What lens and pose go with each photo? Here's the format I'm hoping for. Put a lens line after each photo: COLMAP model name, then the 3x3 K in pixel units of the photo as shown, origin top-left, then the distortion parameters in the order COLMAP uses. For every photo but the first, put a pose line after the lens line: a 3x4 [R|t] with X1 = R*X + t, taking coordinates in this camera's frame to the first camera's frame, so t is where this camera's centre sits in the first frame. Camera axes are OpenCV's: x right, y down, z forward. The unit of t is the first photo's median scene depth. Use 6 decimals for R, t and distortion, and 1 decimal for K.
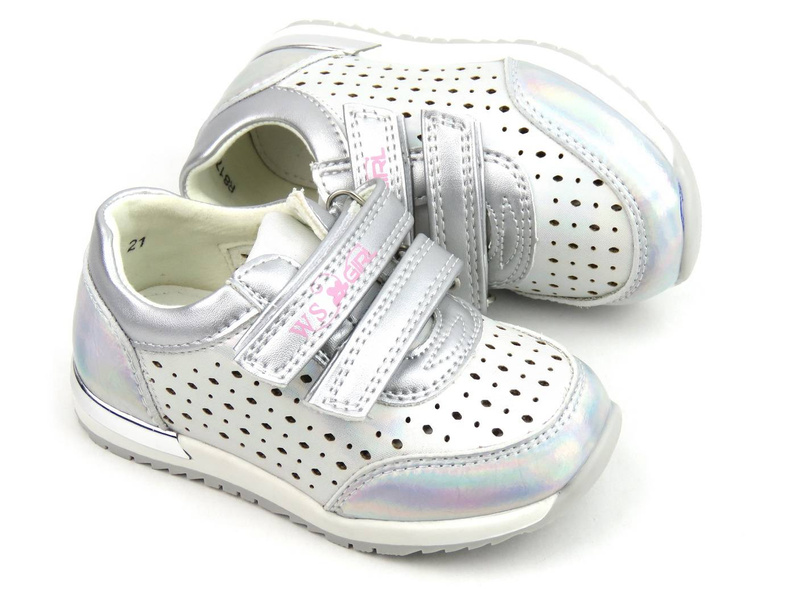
lens RADIAL K [[2699.3, 0, 400.0], [0, 2699.3, 300.0], [0, 0, 1]] dist [-0.002589, 0.882809]
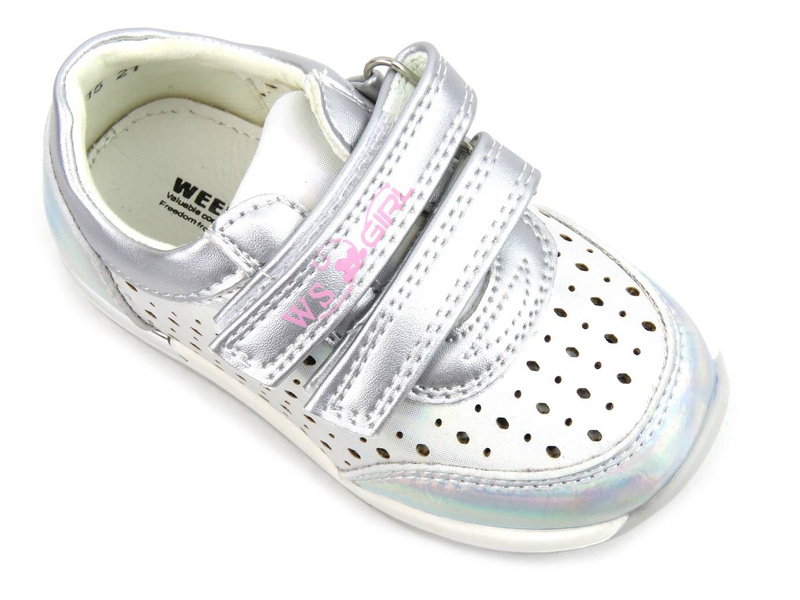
lens RADIAL K [[2094.4, 0, 400.0], [0, 2094.4, 300.0], [0, 0, 1]] dist [-0.037227, -0.704253]
pose [[0.990187, 0.087811, -0.108711, 0.053112], [-0.028018, 0.886871, 0.461168, -0.257030], [0.136909, -0.453596, 0.880628, 0.488868]]
